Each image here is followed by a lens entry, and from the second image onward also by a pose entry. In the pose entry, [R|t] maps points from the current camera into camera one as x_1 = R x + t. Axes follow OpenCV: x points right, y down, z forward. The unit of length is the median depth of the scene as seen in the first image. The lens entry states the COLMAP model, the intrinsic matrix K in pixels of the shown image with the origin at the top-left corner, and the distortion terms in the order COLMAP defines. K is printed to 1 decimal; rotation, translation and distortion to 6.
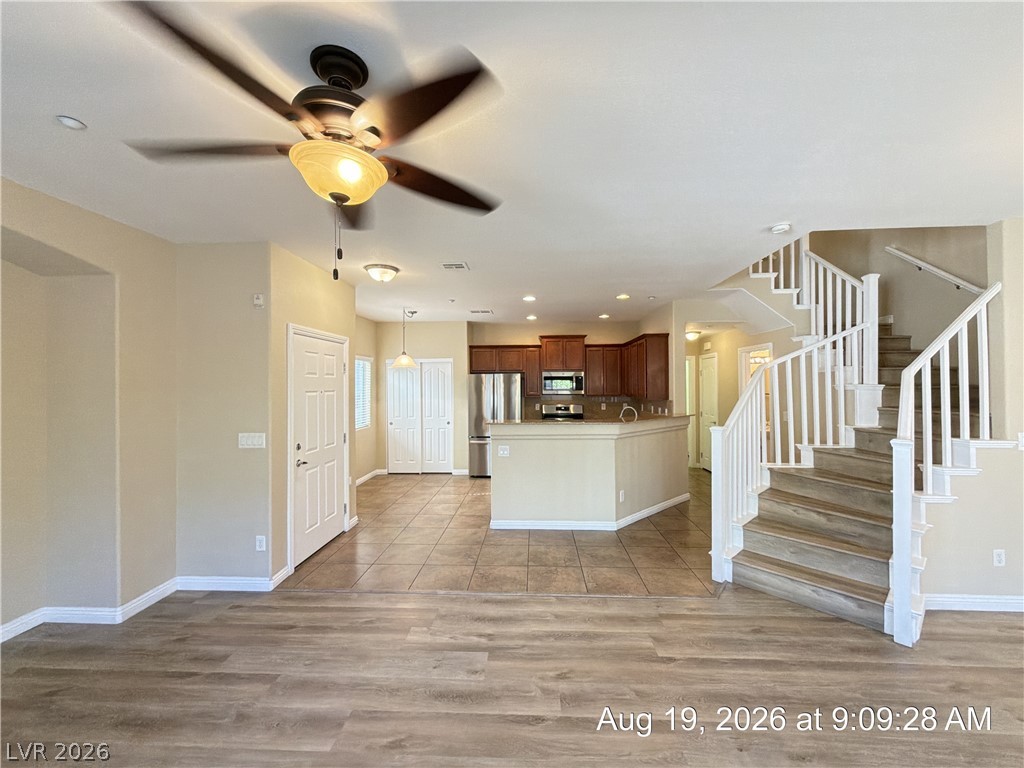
lens RADIAL K [[408.0, 0, 513.8], [0, 408.0, 382.2], [0, 0, 1]] dist [0.000292, 0.000228]
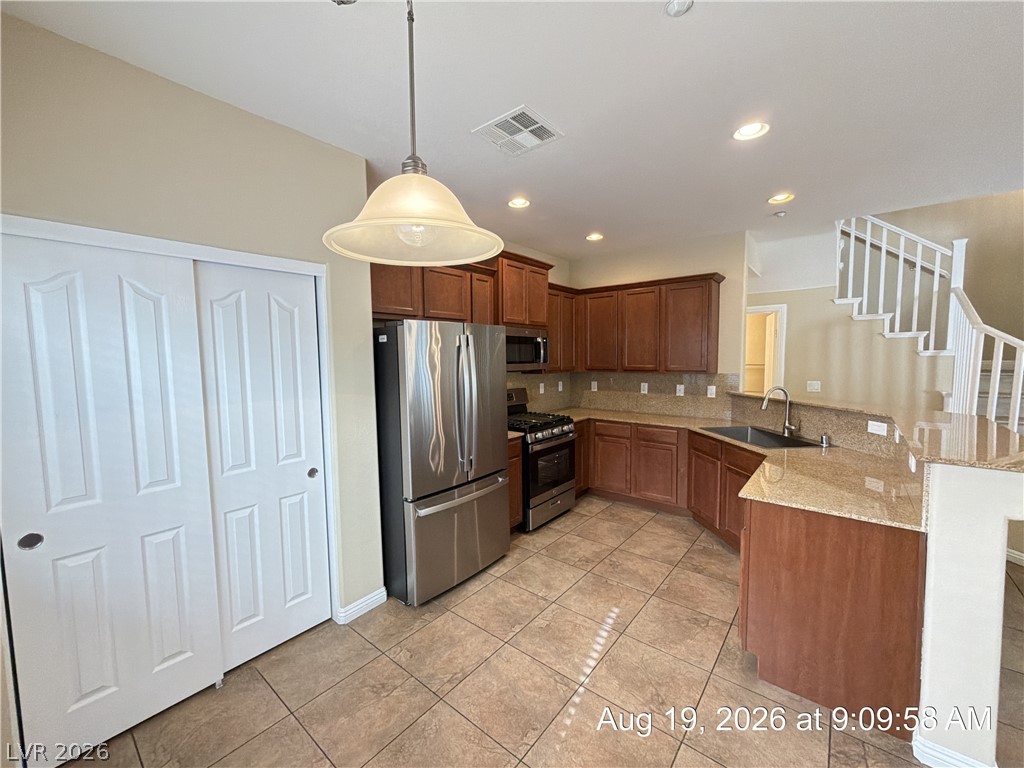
lens RADIAL K [[408.0, 0, 513.2], [0, 408.0, 383.4], [0, 0, 1]] dist [0.000292, 0.000228]
pose [[0.590253, -0.055815, 0.805286, -0.602333], [0.000335, 0.997623, 0.068900, 0.018303], [-0.807218, -0.040399, 0.588869, 1.307773]]
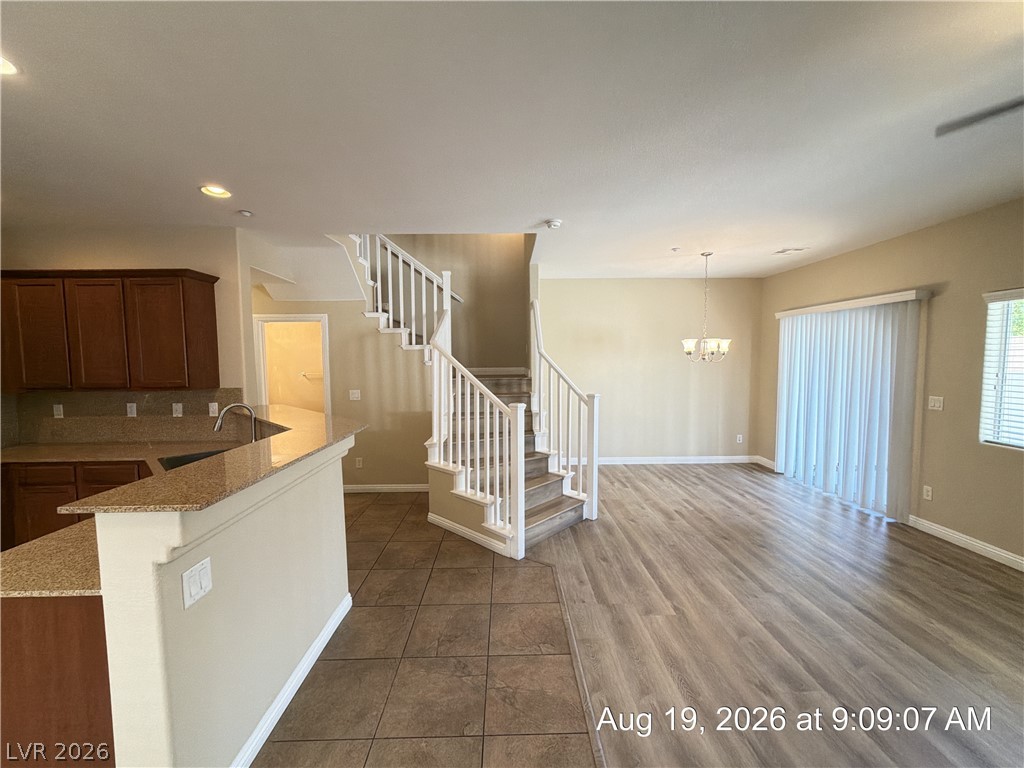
lens RADIAL K [[408.0, 0, 512.7], [0, 408.0, 383.6], [0, 0, 1]] dist [0.000292, 0.000228]
pose [[-0.070315, -0.056488, 0.995924, -0.389440], [0.003005, 0.998379, 0.056839, 0.005765], [-0.997520, 0.006989, -0.070031, 0.911628]]
